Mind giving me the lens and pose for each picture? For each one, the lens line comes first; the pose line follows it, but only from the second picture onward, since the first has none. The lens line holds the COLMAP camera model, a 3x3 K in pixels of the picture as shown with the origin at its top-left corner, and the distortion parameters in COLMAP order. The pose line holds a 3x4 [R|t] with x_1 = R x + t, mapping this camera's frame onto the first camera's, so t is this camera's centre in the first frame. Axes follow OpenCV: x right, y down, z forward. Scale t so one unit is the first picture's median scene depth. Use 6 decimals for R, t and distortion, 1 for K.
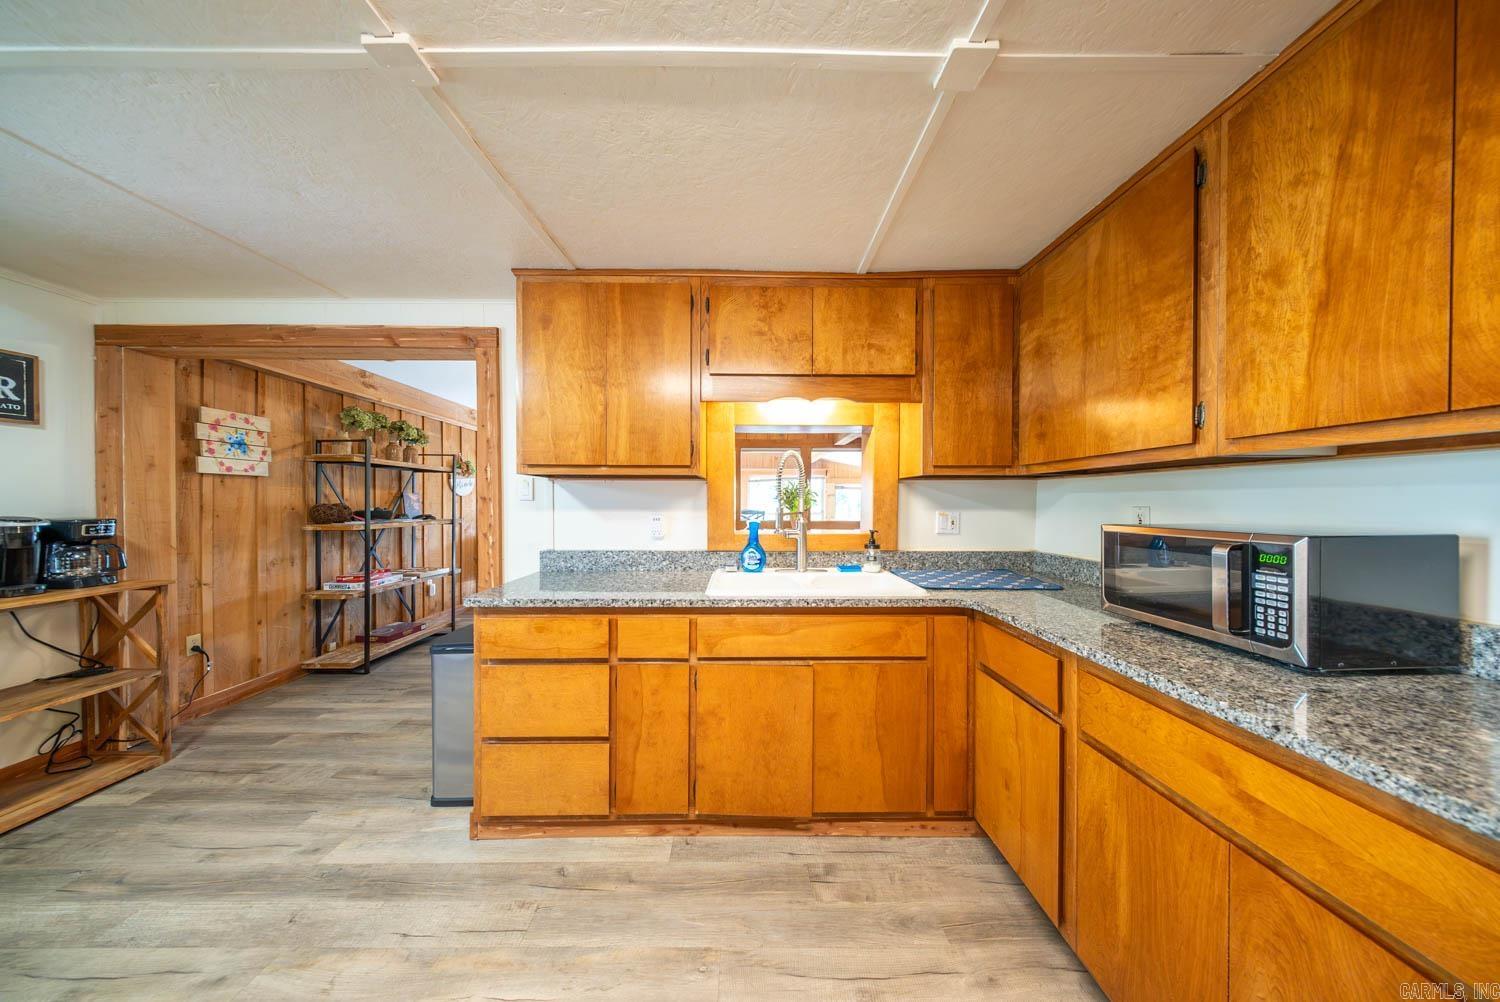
lens RADIAL K [[442.4, 0, 749.6], [0, 442.4, 503.1], [0, 0, 1]] dist [-0.000790, -0.000289]
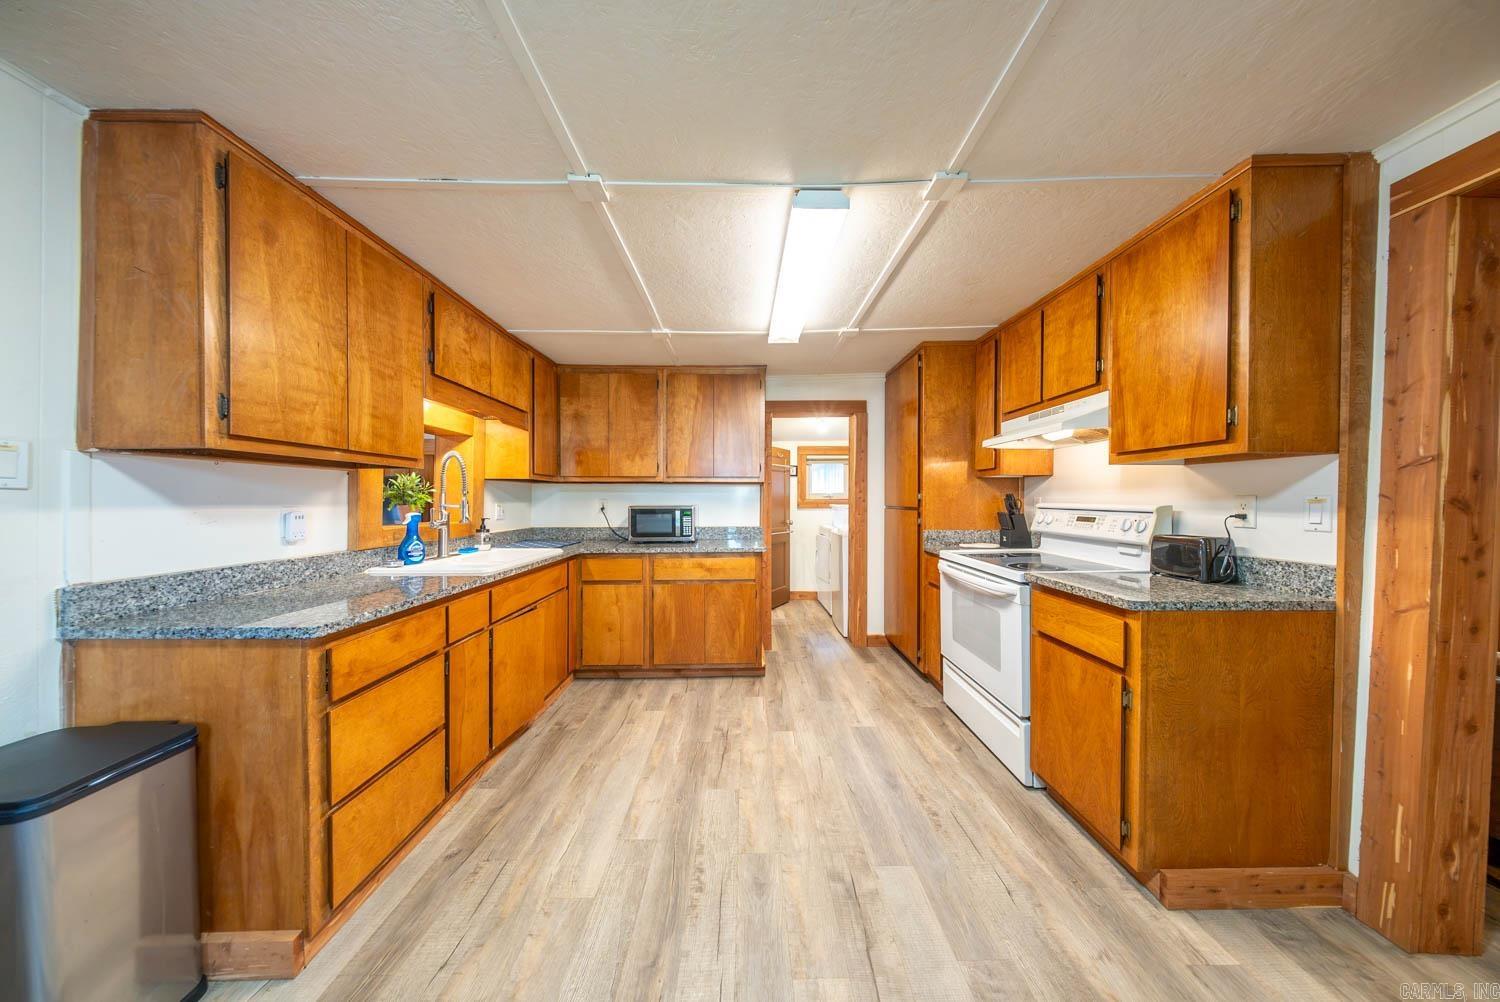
lens RADIAL K [[442.4, 0, 751.3], [0, 442.4, 502.9], [0, 0, 1]] dist [-0.000790, -0.000289]
pose [[-0.008334, -0.008361, 0.999930, -1.211318], [0.005099, 0.999952, 0.008404, 0.010868], [-0.999952, 0.005168, -0.008291, 0.260821]]
